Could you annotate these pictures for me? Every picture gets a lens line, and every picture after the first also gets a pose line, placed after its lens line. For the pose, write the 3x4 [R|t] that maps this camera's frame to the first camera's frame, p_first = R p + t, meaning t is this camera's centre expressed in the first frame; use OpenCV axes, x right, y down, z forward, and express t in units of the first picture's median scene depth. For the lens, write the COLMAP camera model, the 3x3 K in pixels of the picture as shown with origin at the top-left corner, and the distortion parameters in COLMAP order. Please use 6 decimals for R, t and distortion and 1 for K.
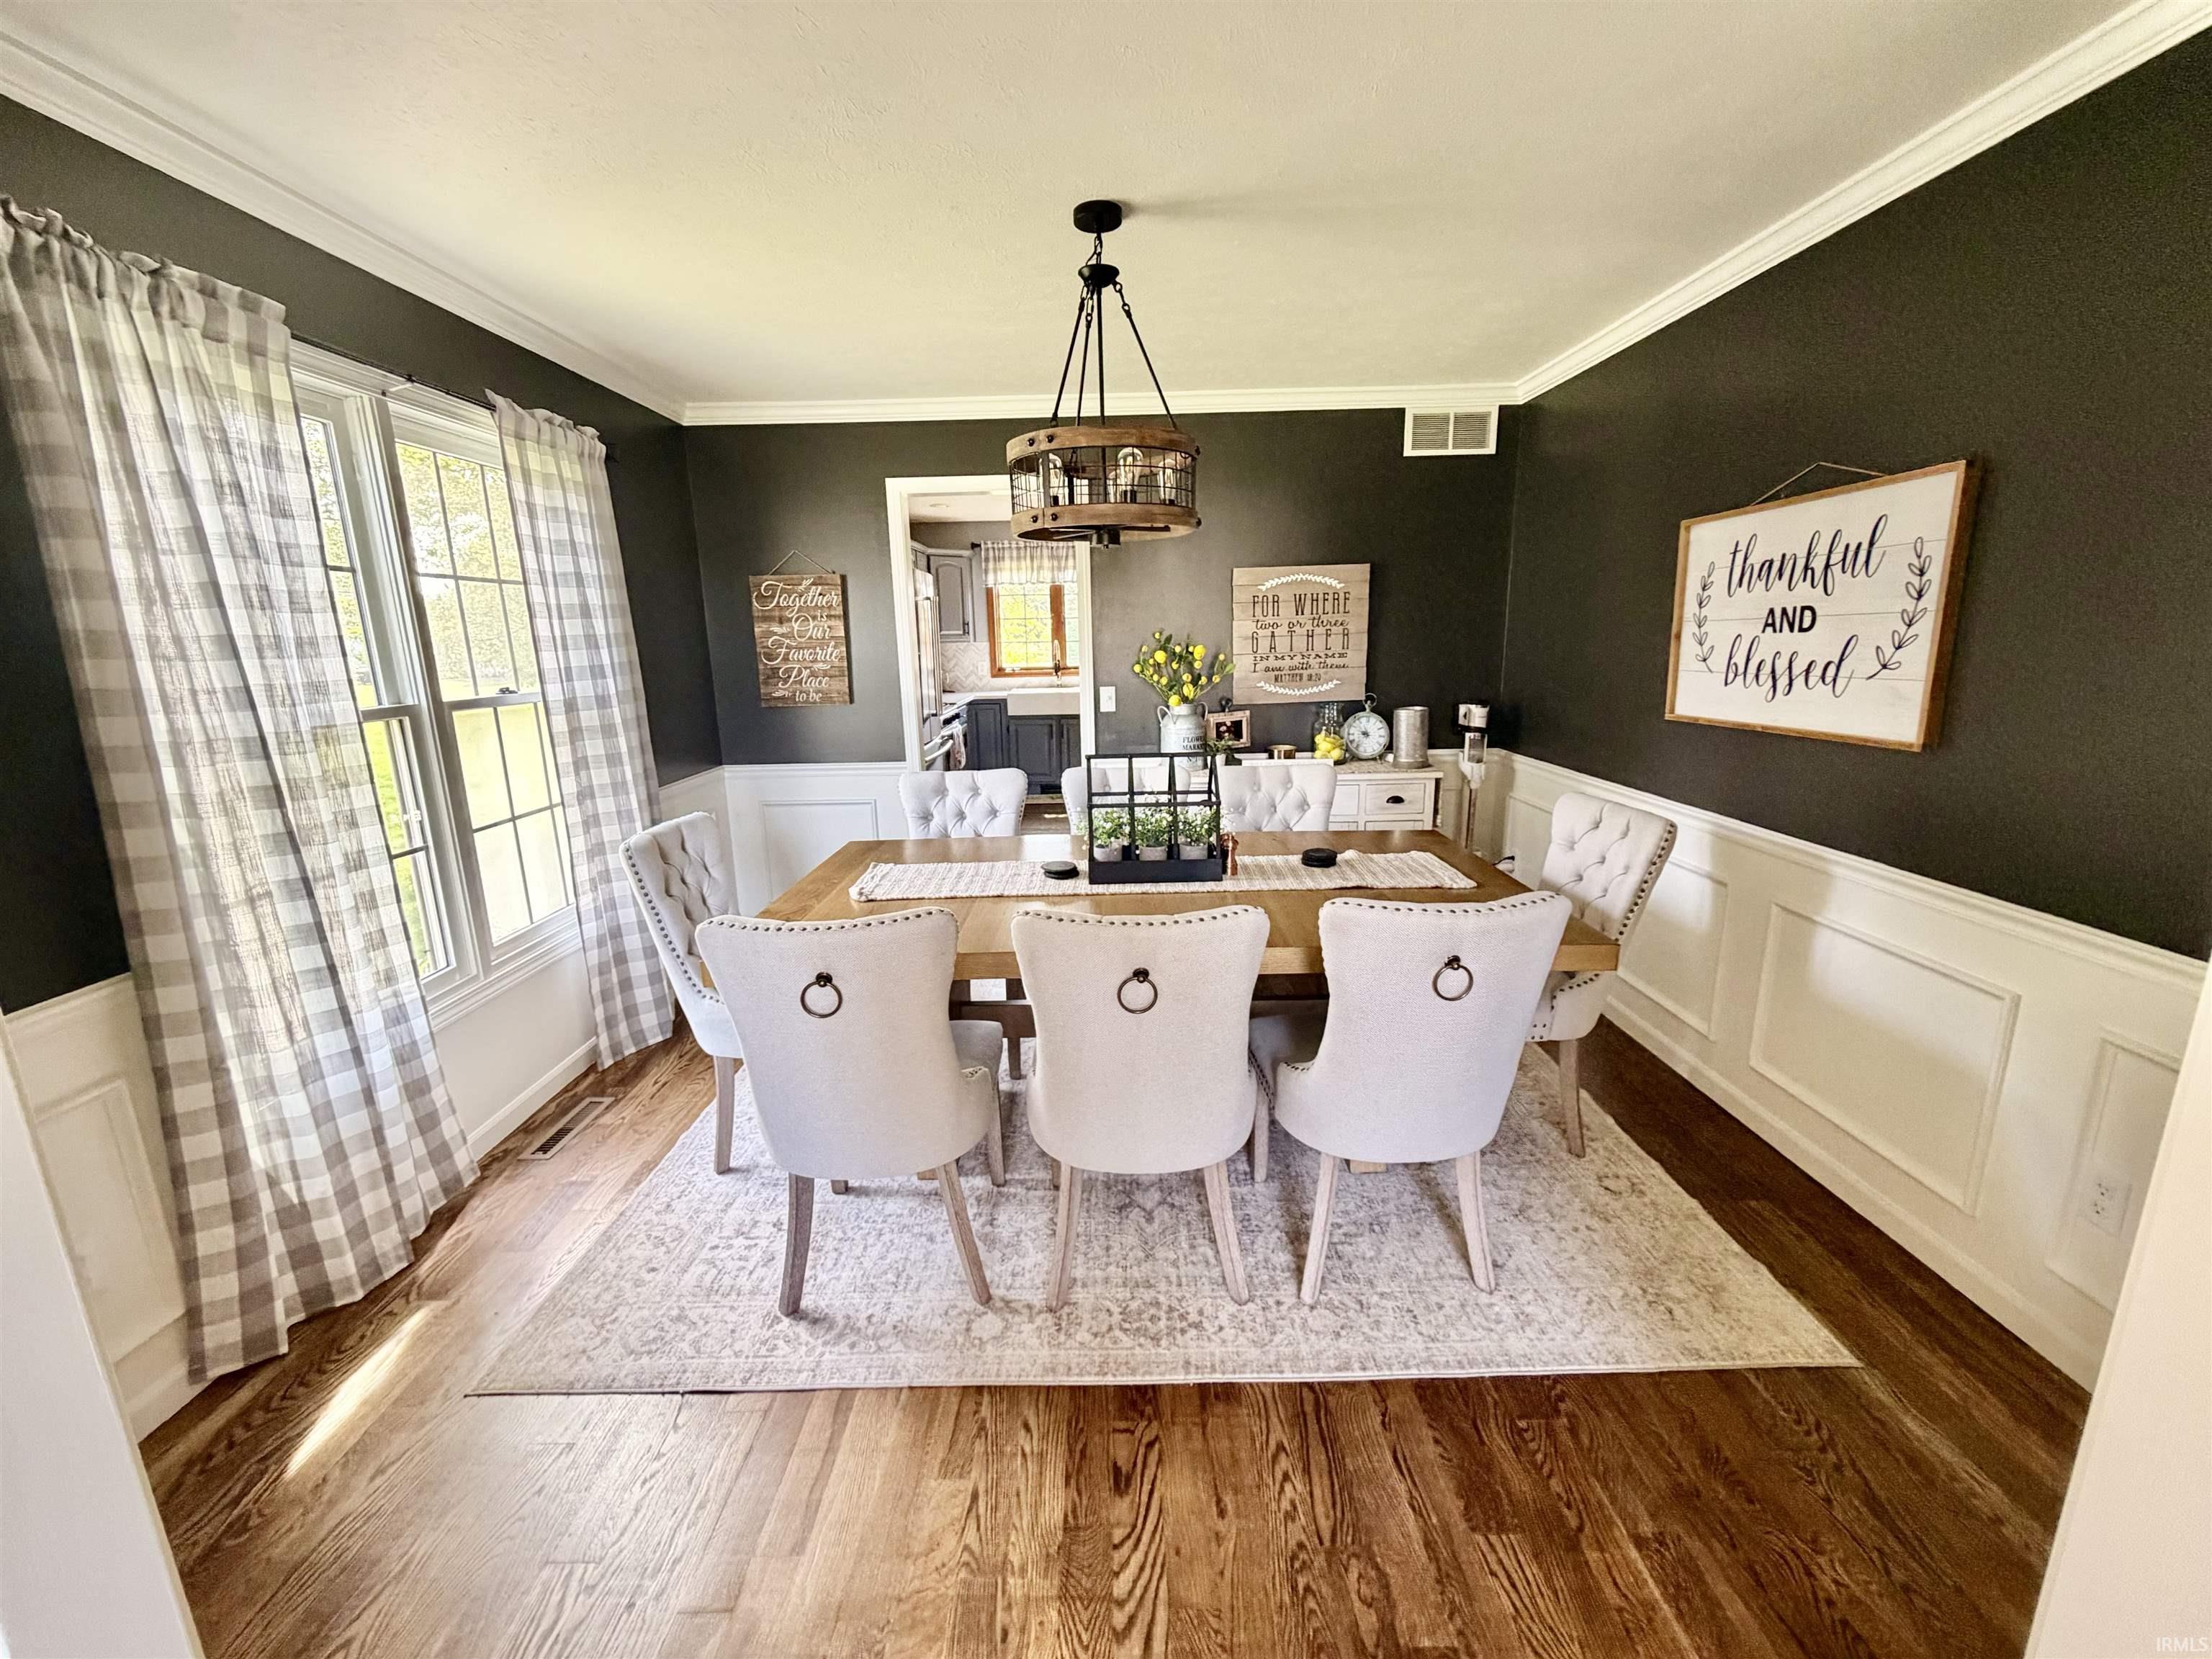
lens RADIAL K [[879.4, 0, 1105.4], [0, 879.4, 824.1], [0, 0, 1]] dist [-0.000842, 0.000424]
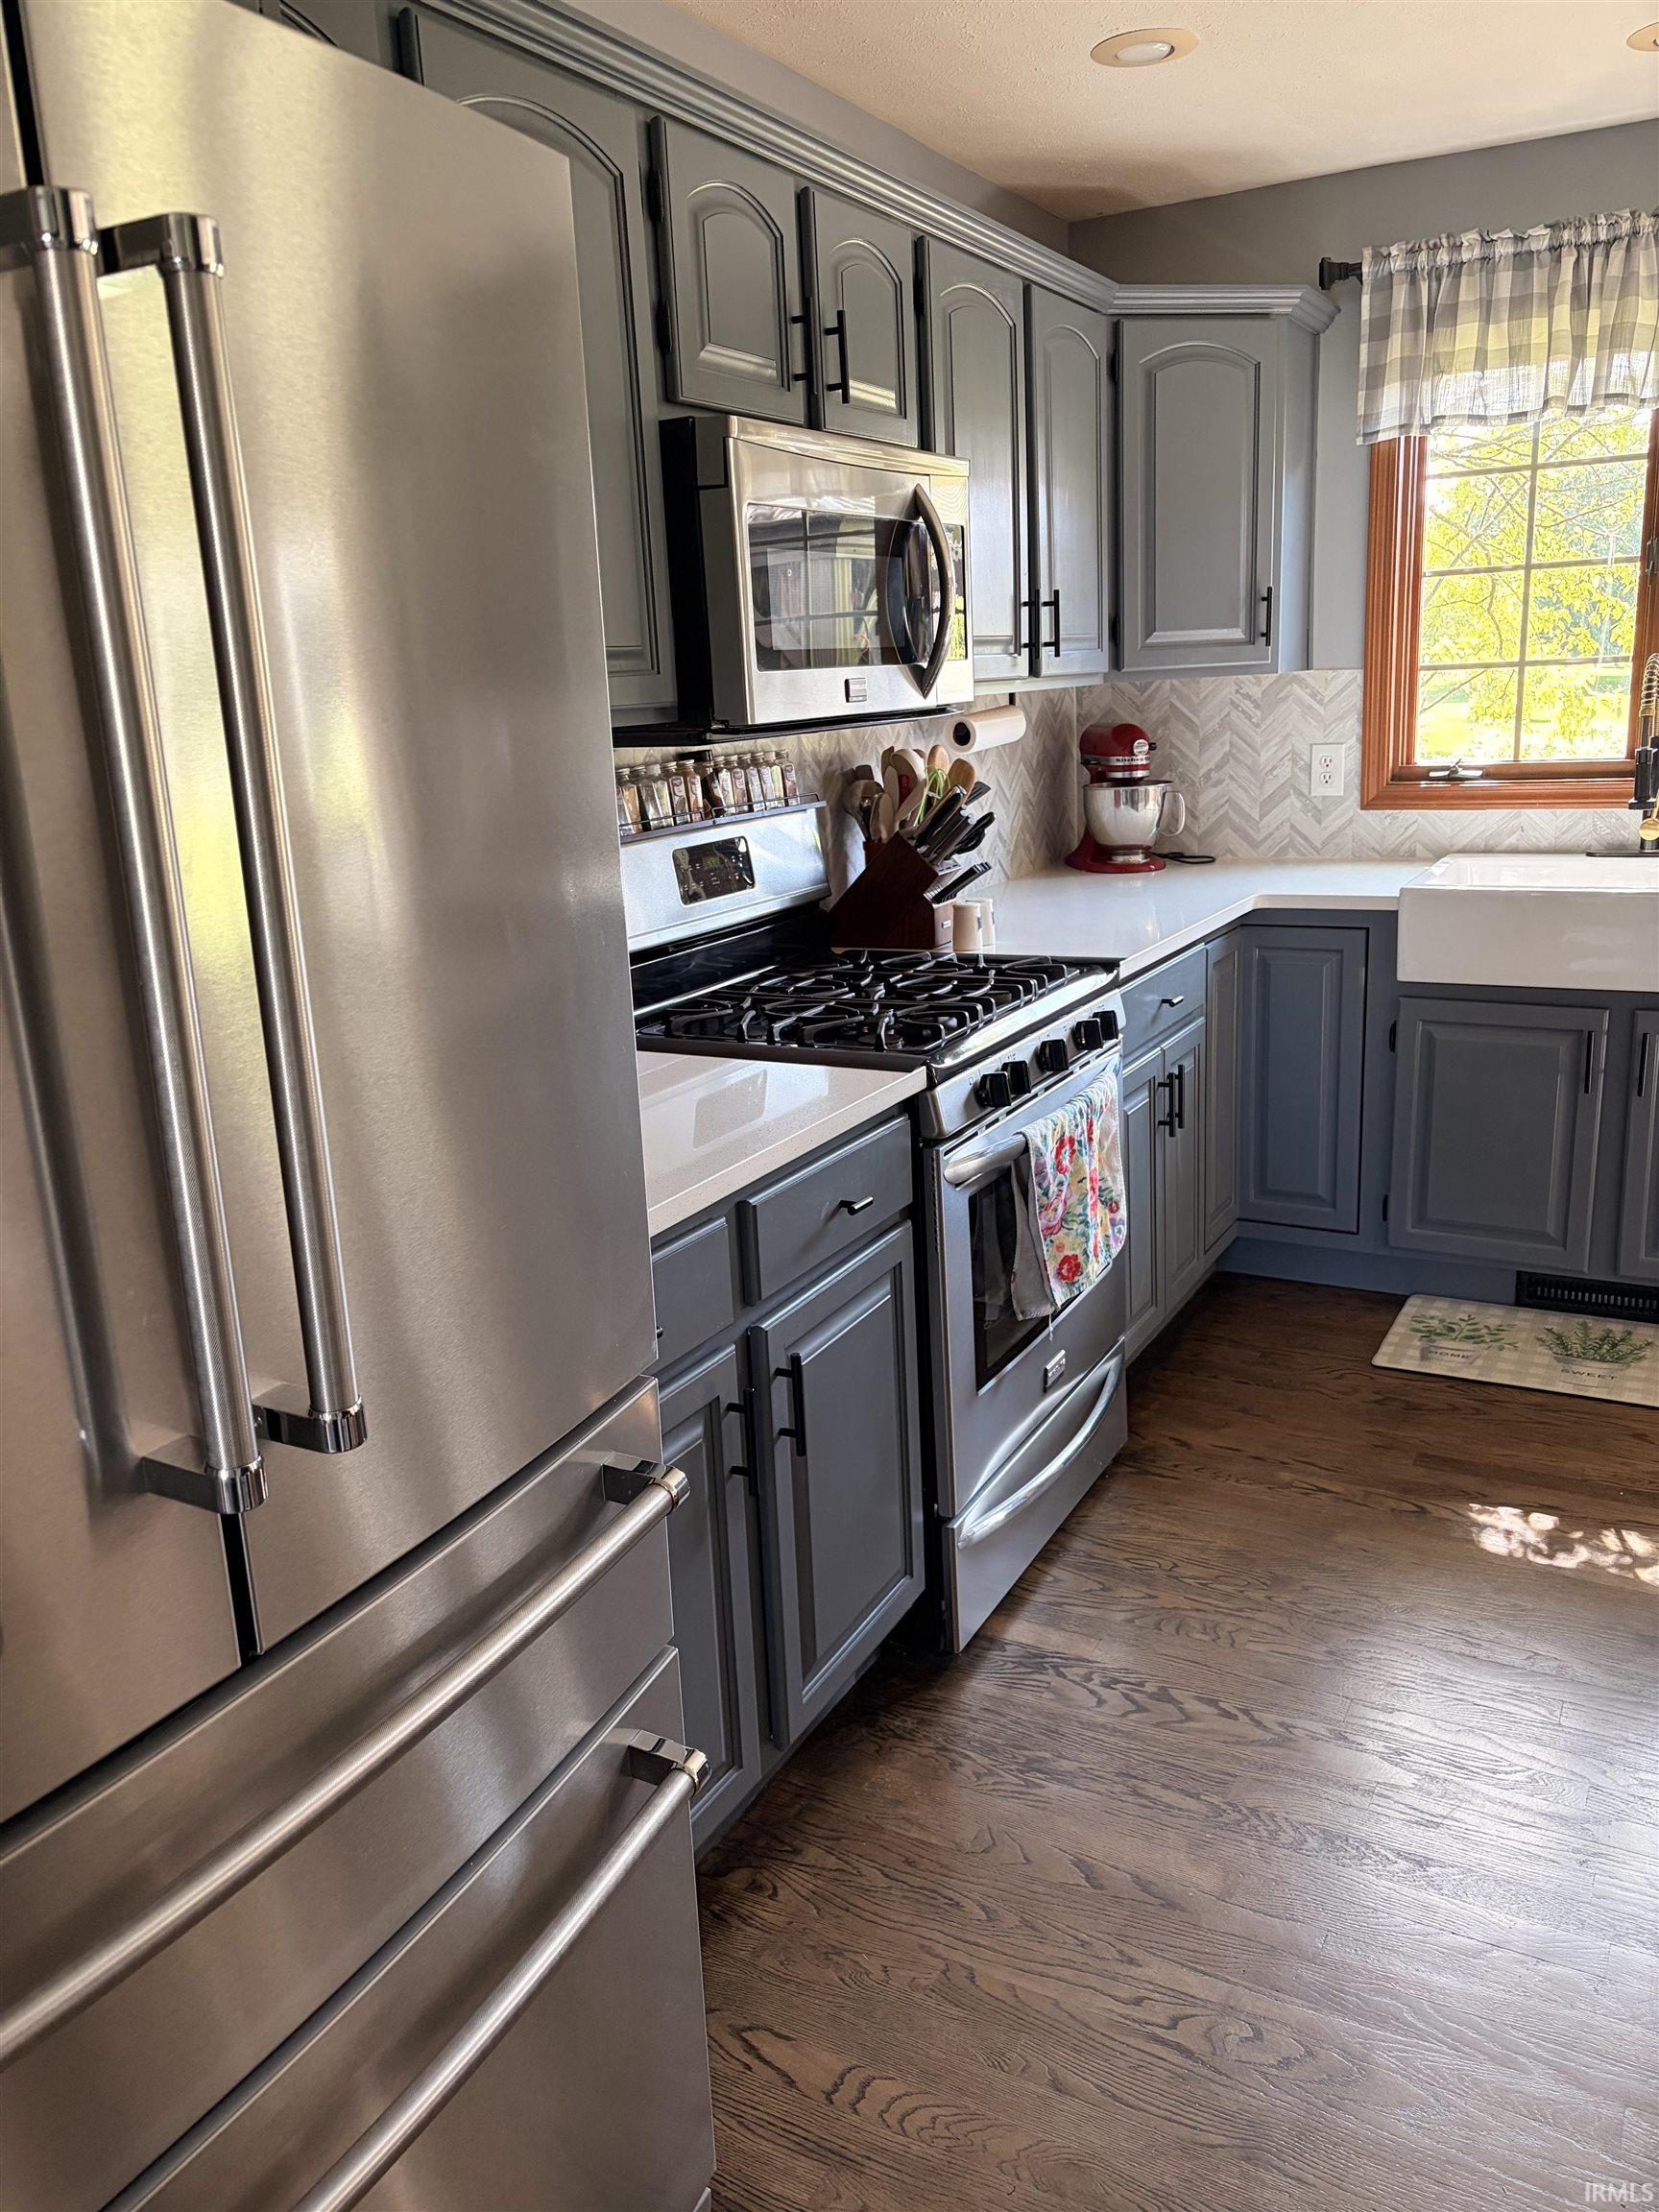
lens RADIAL K [[1676.8, 0, 836.0], [0, 1676.8, 1117.9], [0, 0, 1]] dist [0.015933, -0.004273]
pose [[0.879925, 0.101102, -0.464231, -0.028119], [-0.073199, 0.994279, 0.077794, -0.106845], [0.469440, -0.034472, 0.882291, 0.506189]]
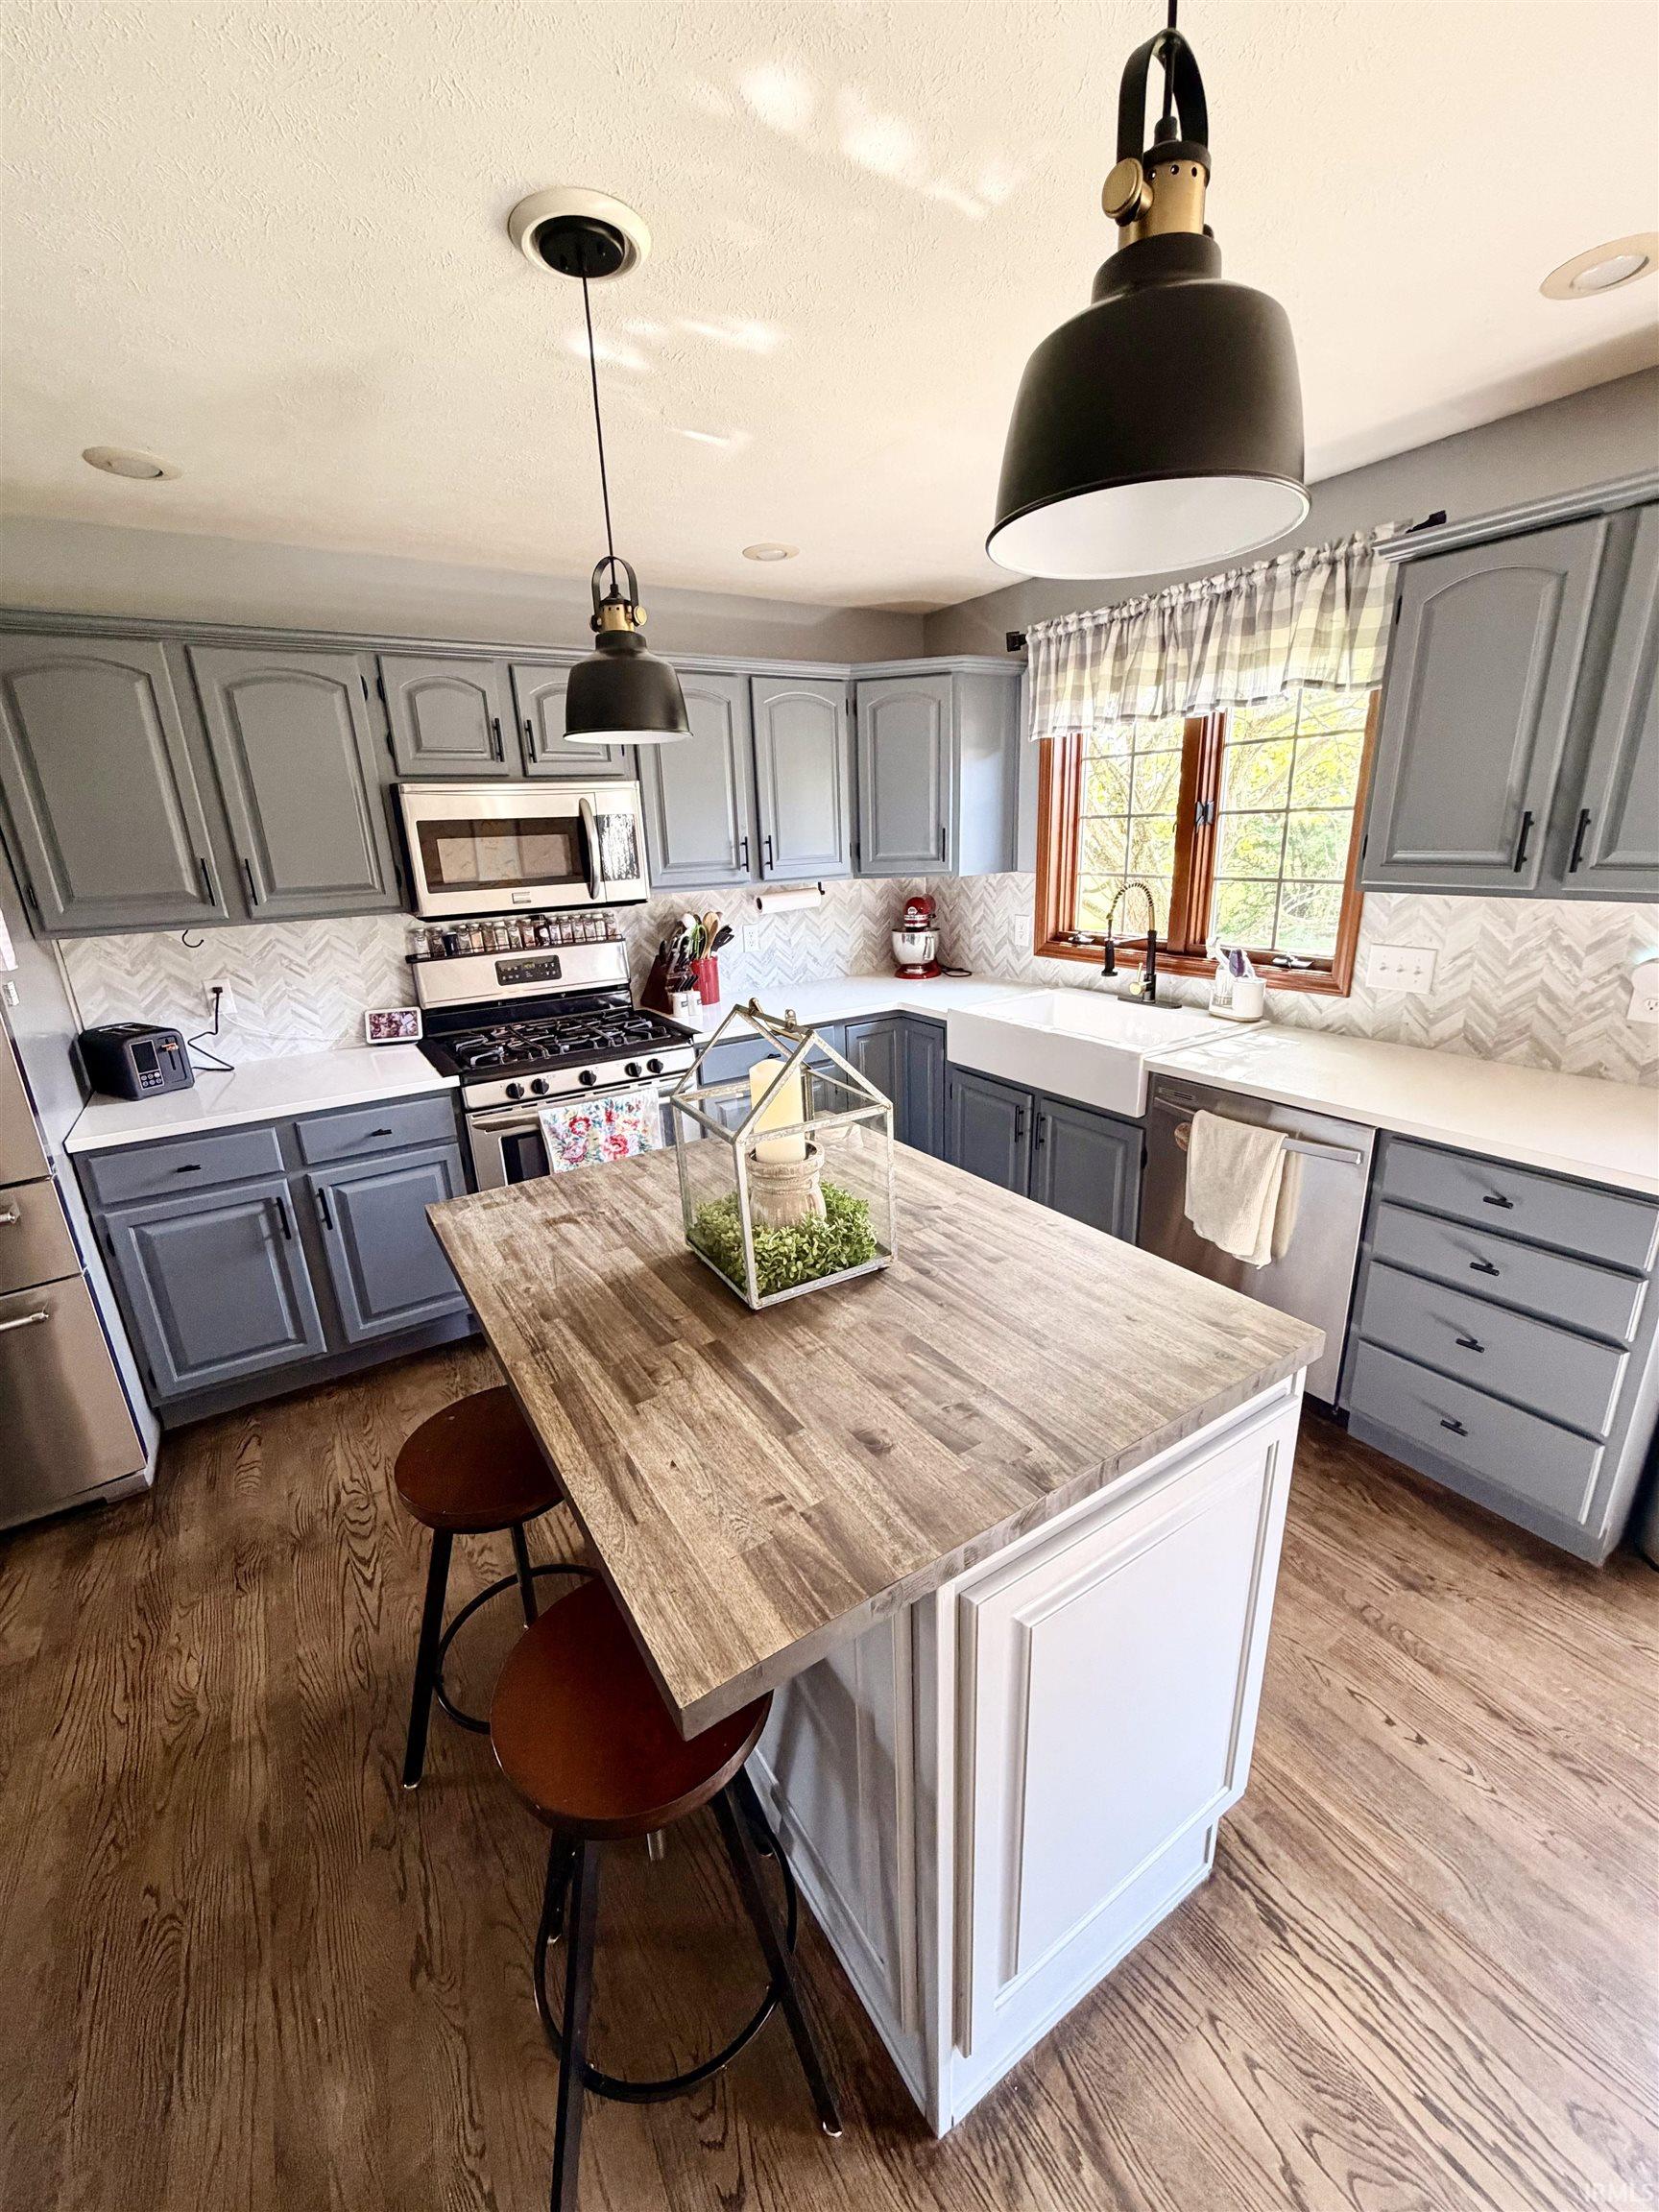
lens RADIAL K [[879.4, 0, 828.7], [0, 879.4, 1099.9], [0, 0, 1]] dist [-0.000842, 0.000424]
pose [[0.542086, 0.251201, -0.801898, 0.193104], [-0.158552, 0.967709, 0.195961, -0.172037], [0.825229, 0.020915, 0.564410, 0.690562]]
